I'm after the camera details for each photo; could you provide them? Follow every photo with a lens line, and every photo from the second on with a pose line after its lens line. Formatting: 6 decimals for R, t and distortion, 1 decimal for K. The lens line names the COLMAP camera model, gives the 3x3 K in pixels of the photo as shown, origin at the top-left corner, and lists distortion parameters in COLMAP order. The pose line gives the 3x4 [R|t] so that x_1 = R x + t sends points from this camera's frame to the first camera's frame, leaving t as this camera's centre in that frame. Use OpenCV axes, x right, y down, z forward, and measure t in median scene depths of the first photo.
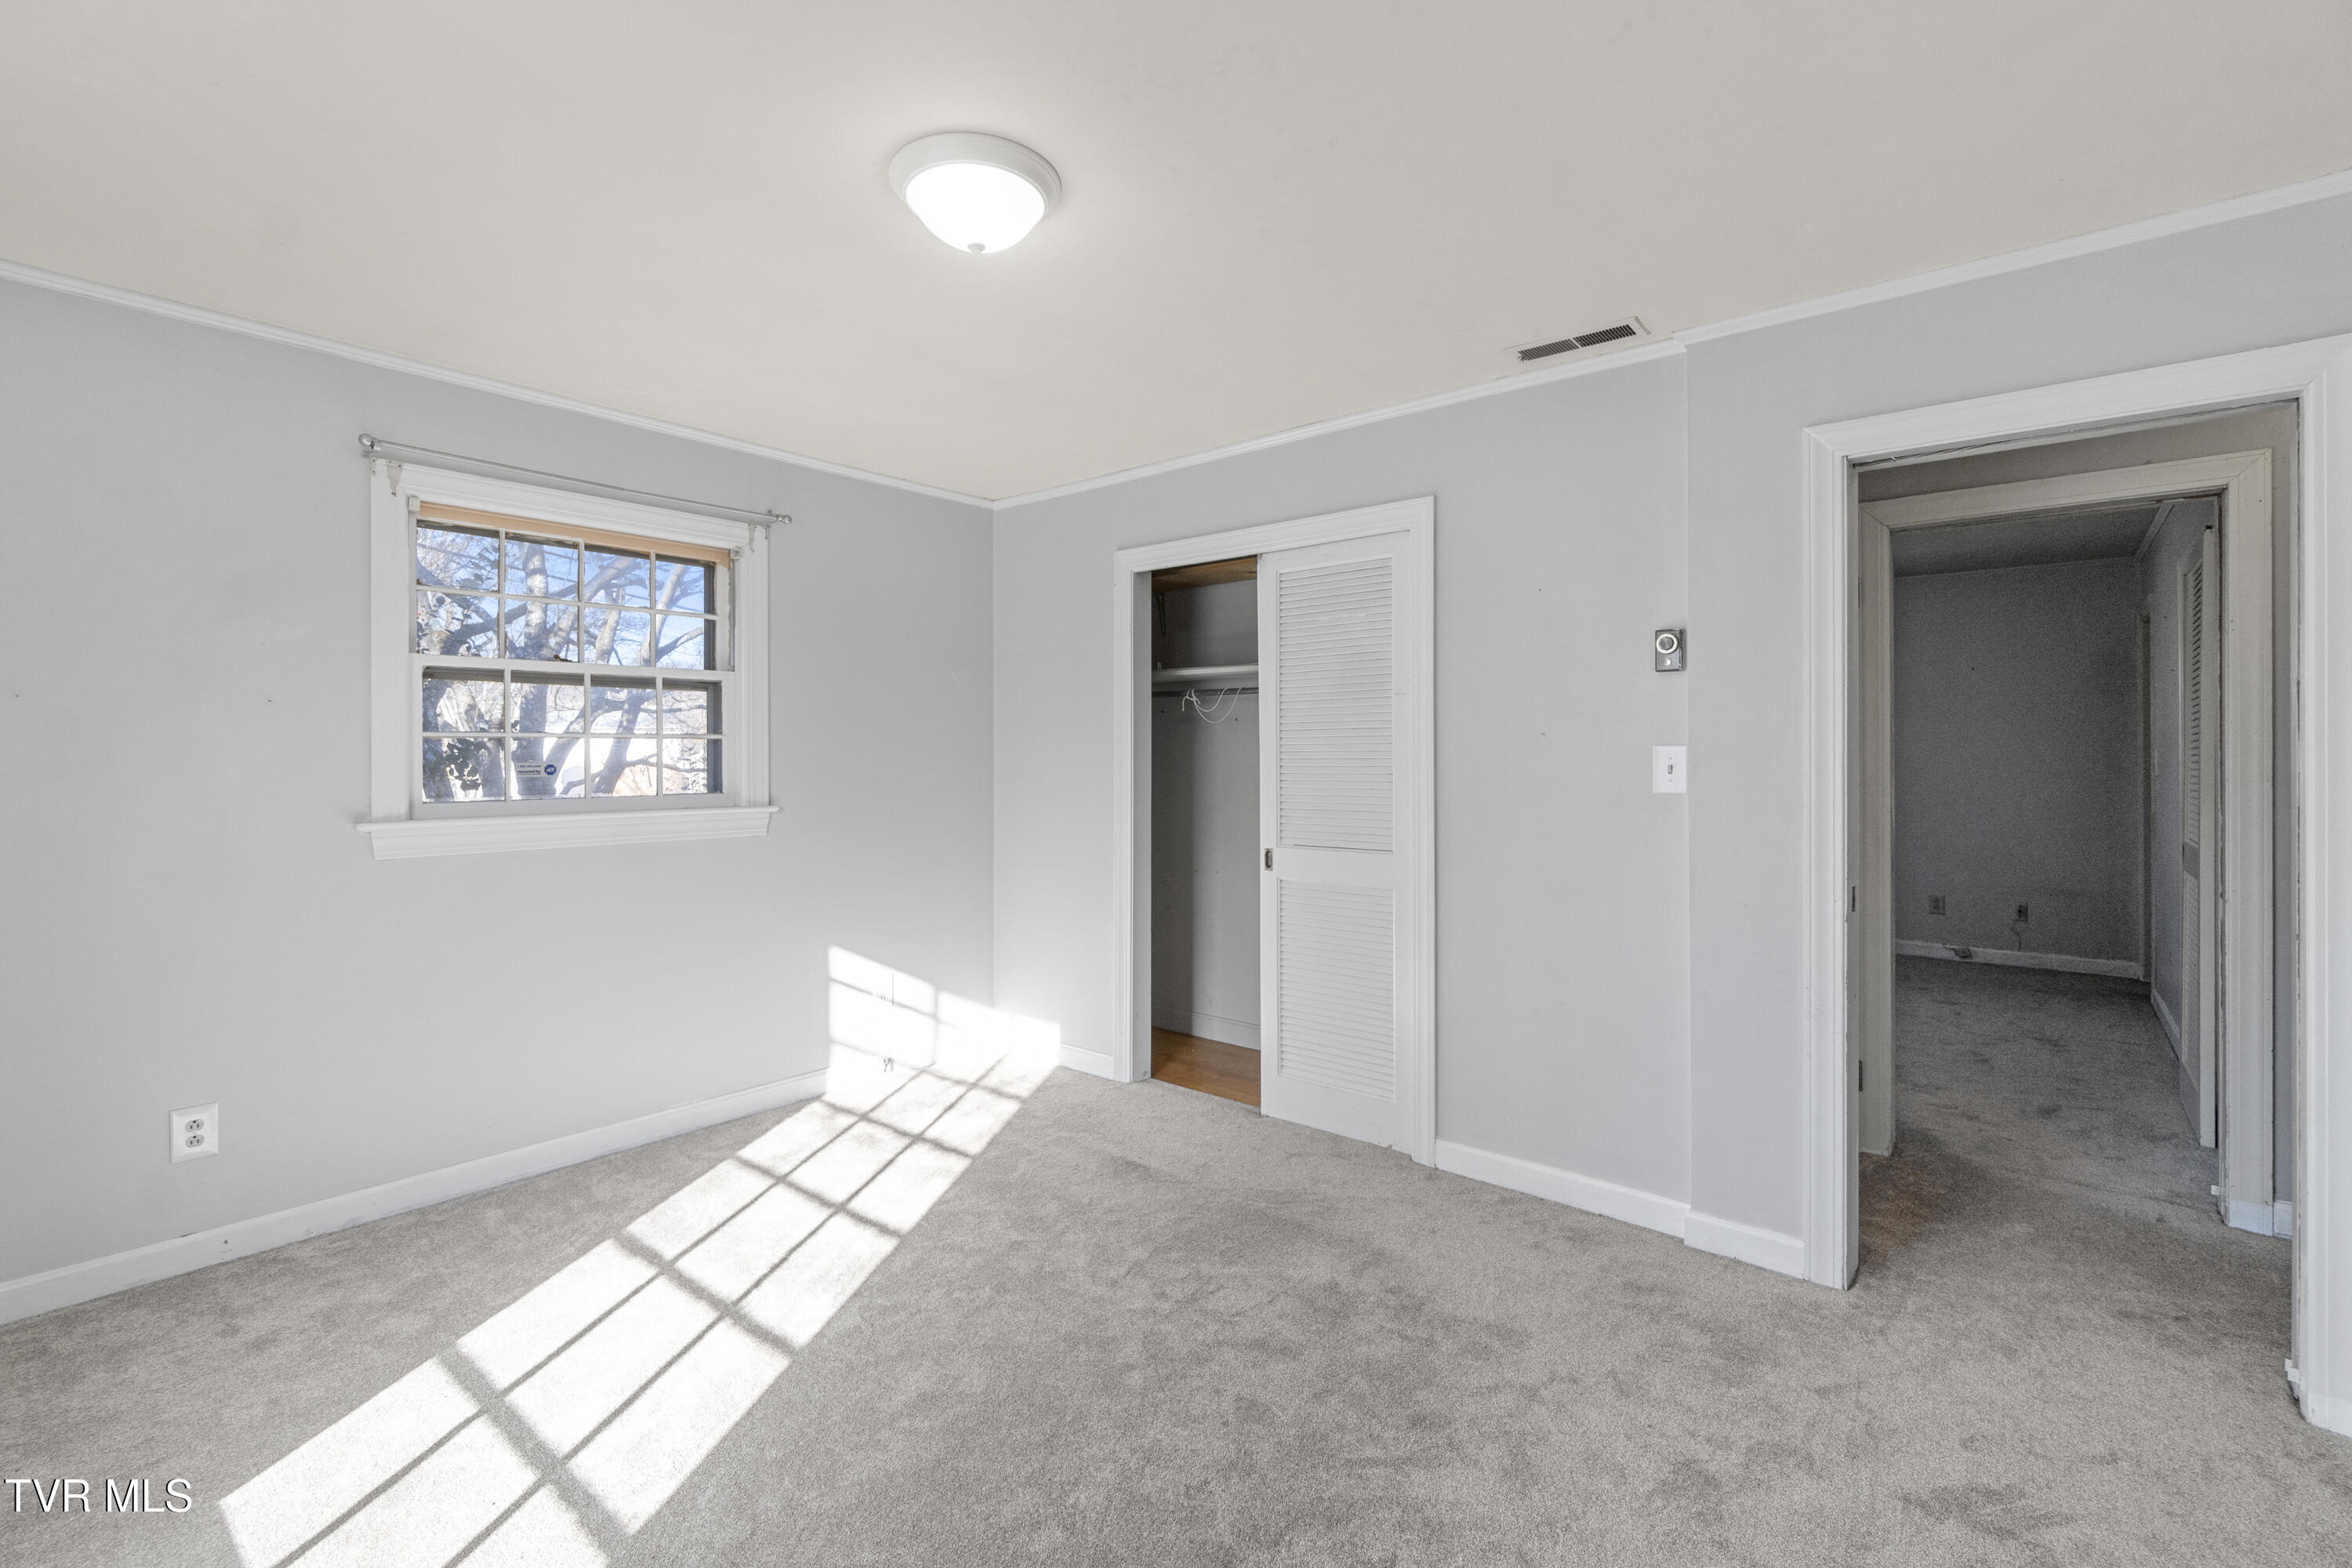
lens RADIAL K [[1022.7, 0, 1175.8], [0, 1022.7, 768.8], [0, 0, 1]] dist [-0.001296, -0.000497]
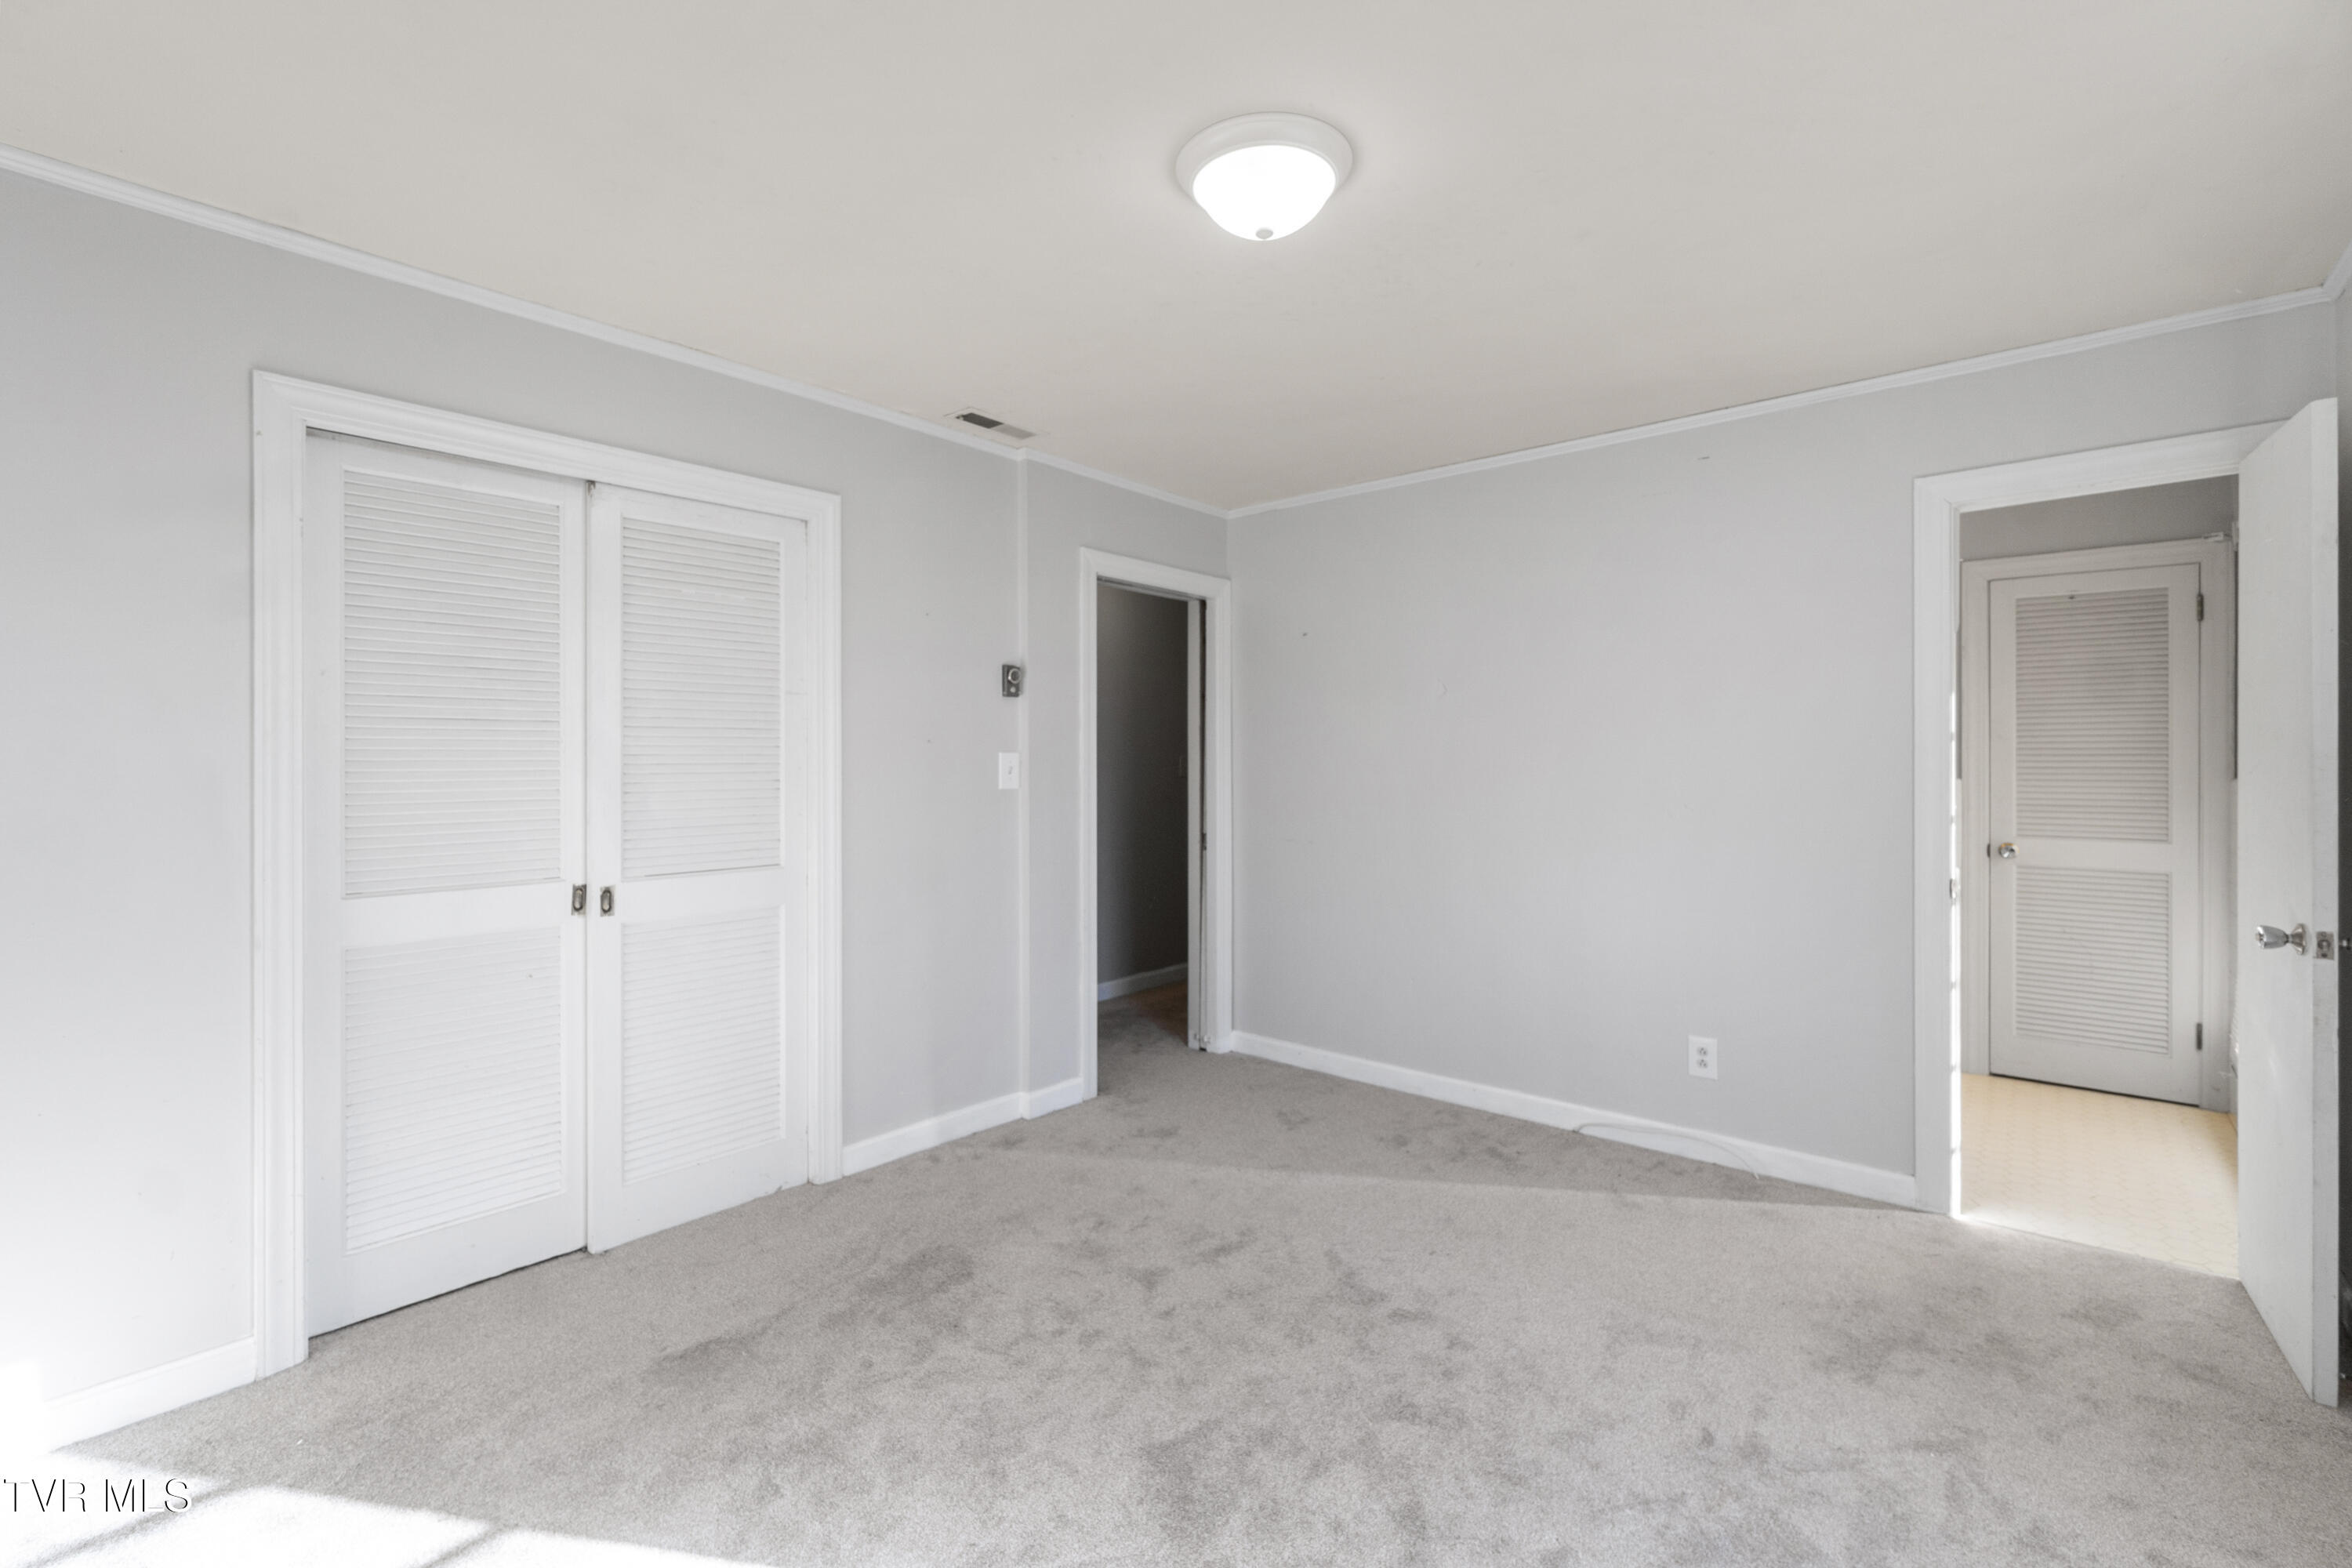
lens RADIAL K [[1022.7, 0, 1175.4], [0, 1022.7, 768.1], [0, 0, 1]] dist [-0.001296, -0.000497]
pose [[0.025457, -0.010671, 0.999619, -0.743415], [0.006365, 0.999924, 0.010512, -0.013825], [-0.999656, 0.006095, 0.025523, 0.668496]]
